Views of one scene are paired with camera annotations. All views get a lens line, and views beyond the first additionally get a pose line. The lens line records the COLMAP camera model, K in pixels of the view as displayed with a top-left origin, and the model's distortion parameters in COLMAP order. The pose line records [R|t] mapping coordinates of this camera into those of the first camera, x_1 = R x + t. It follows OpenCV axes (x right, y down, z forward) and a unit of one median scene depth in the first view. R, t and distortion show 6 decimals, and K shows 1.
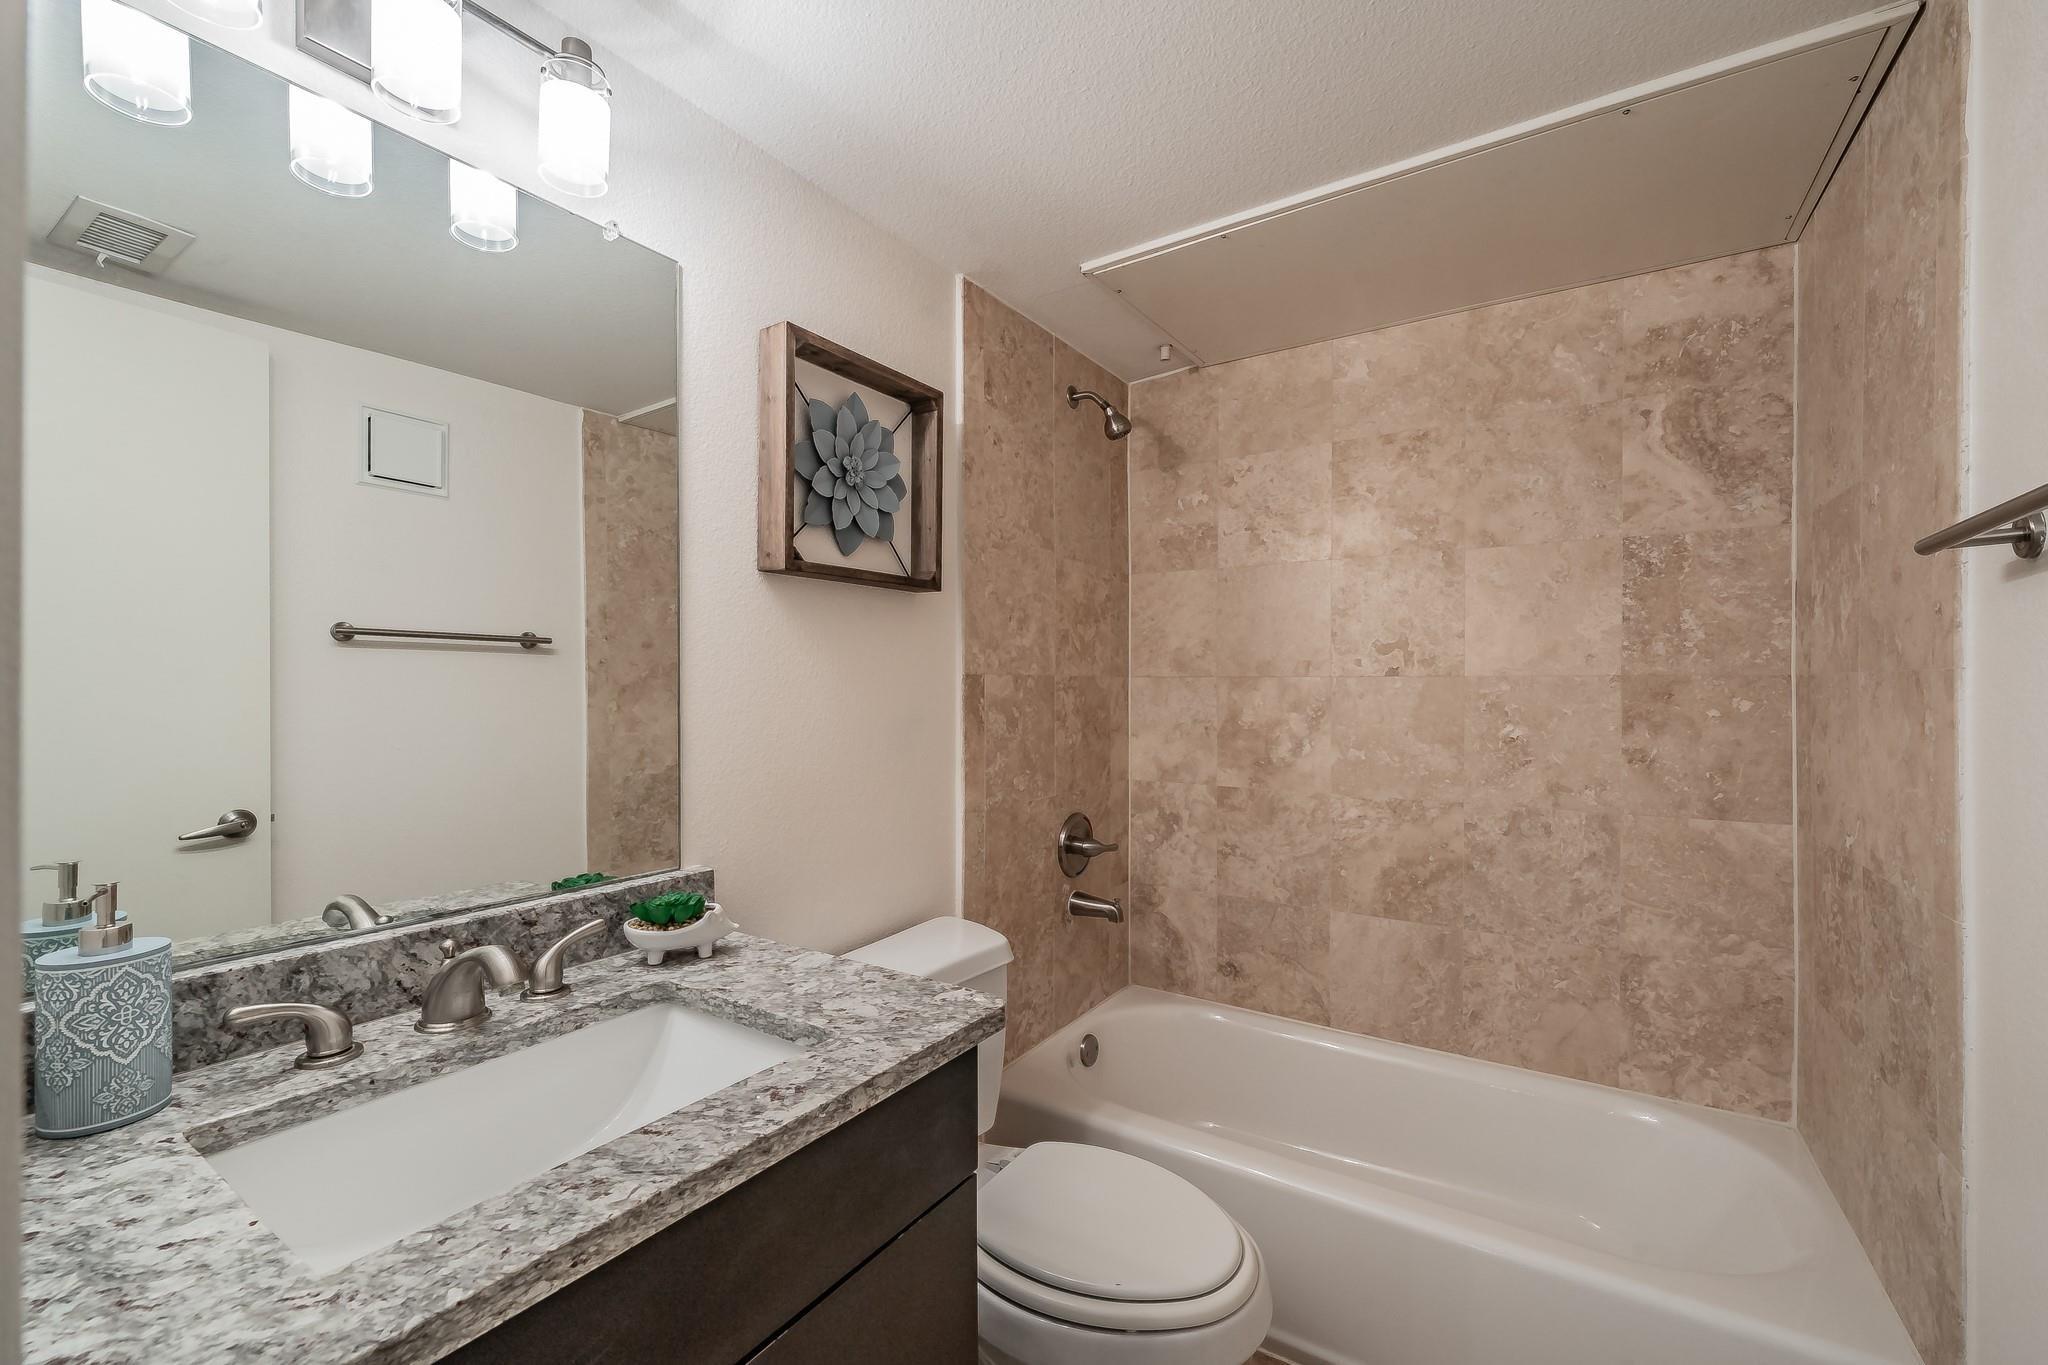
lens RADIAL K [[826.7, 0, 1027.7], [0, 826.7, 702.2], [0, 0, 1]] dist [-0.004232, -0.000180]
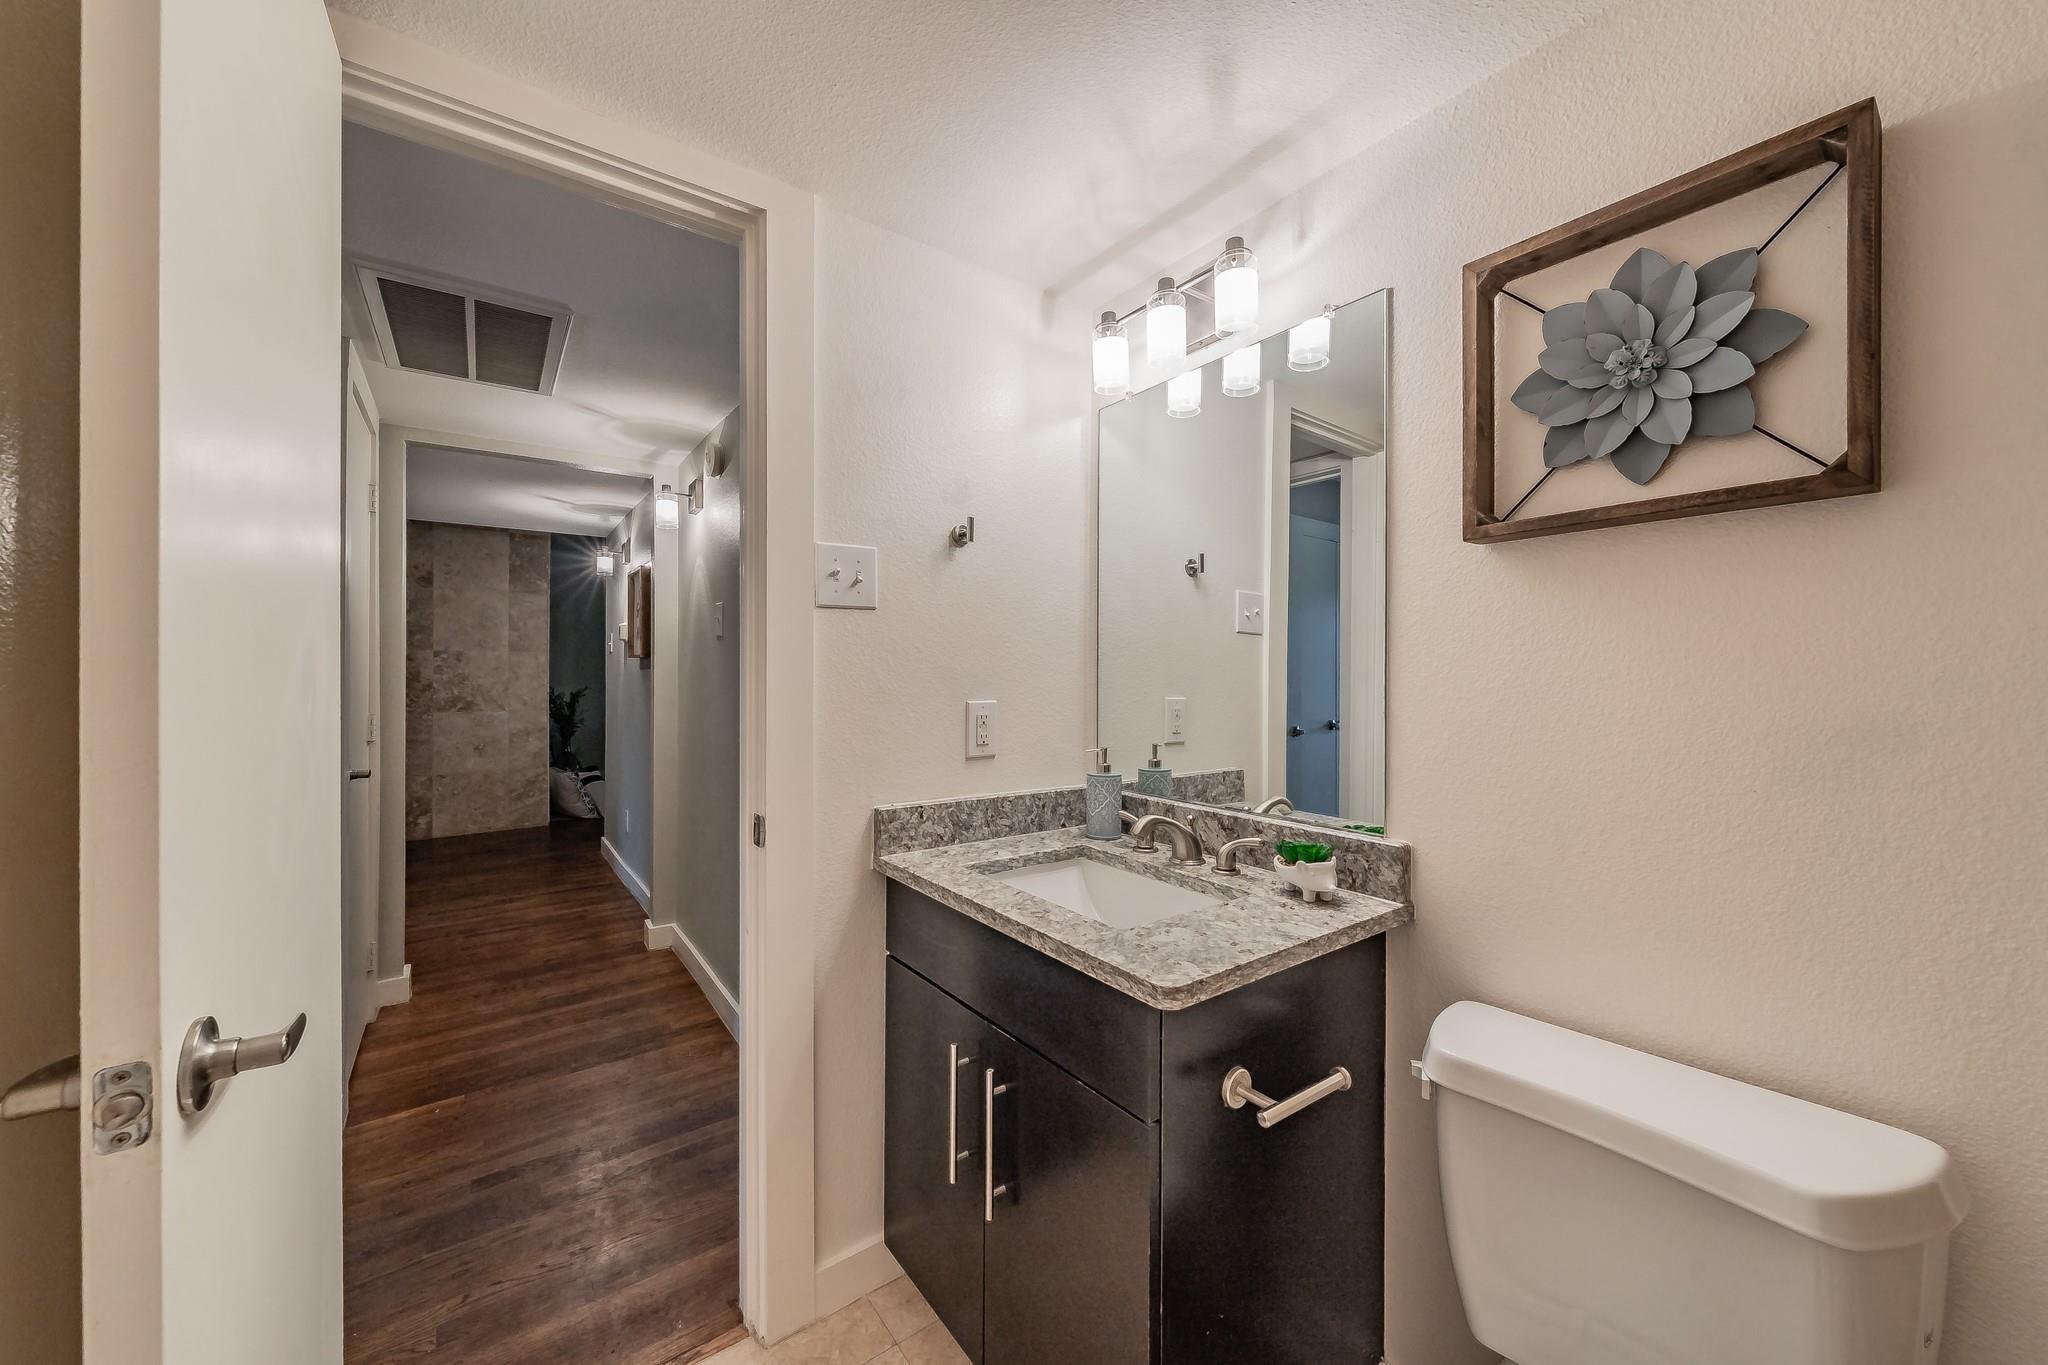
lens RADIAL K [[725.8, 0, 1009.9], [0, 725.8, 678.6], [0, 0, 1]] dist [-0.002080, -0.000422]
pose [[-0.337963, 0.000560, -0.941159, 1.017741], [-0.025372, 0.999631, 0.009706, -0.007511], [0.940817, 0.027159, -0.337824, 1.334277]]
